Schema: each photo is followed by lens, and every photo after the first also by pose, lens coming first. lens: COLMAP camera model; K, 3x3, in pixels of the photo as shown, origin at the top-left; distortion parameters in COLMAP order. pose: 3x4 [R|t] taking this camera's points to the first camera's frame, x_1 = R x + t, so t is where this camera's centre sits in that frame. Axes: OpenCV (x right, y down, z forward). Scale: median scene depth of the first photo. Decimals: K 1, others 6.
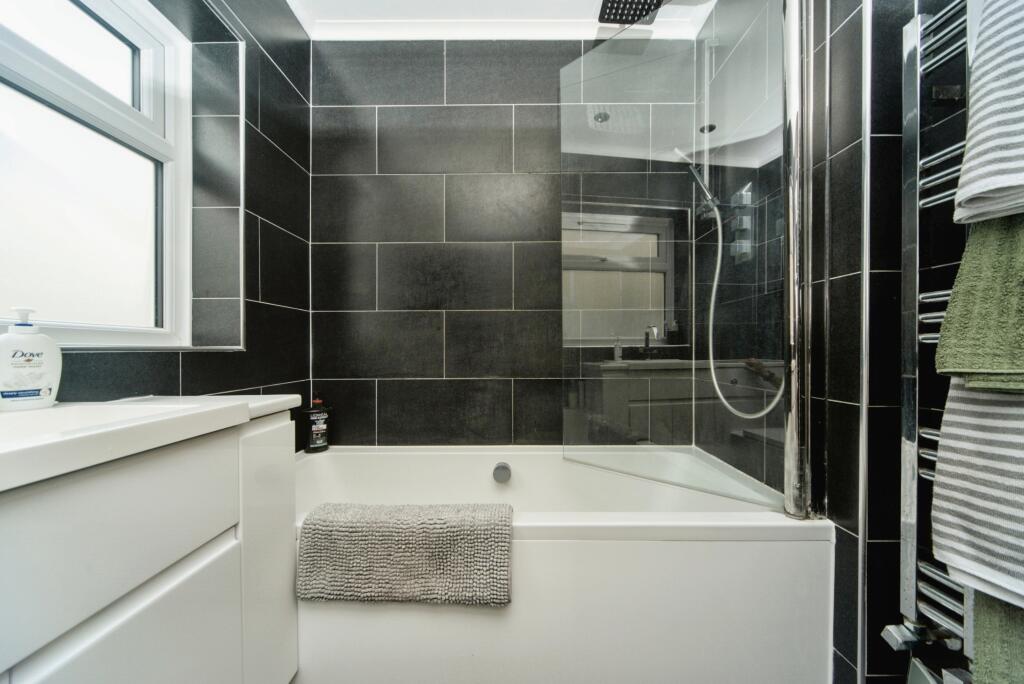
lens RADIAL K [[348.8, 0, 511.4], [0, 348.8, 350.2], [0, 0, 1]] dist [-0.000291, -0.000104]
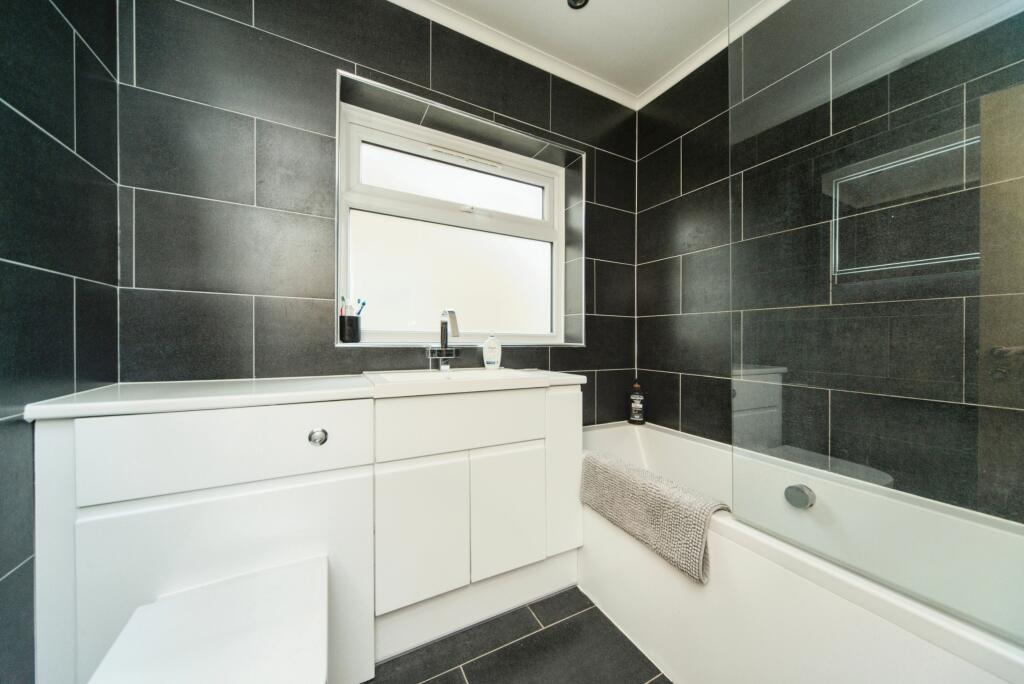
lens RADIAL K [[348.8, 0, 511.4], [0, 348.8, 350.2], [0, 0, 1]] dist [-0.000291, -0.000104]
pose [[0.470149, 0.039695, -0.881694, 0.502340], [-0.018205, 0.999212, 0.035278, -0.033428], [0.882399, -0.000535, 0.470501, -0.044883]]
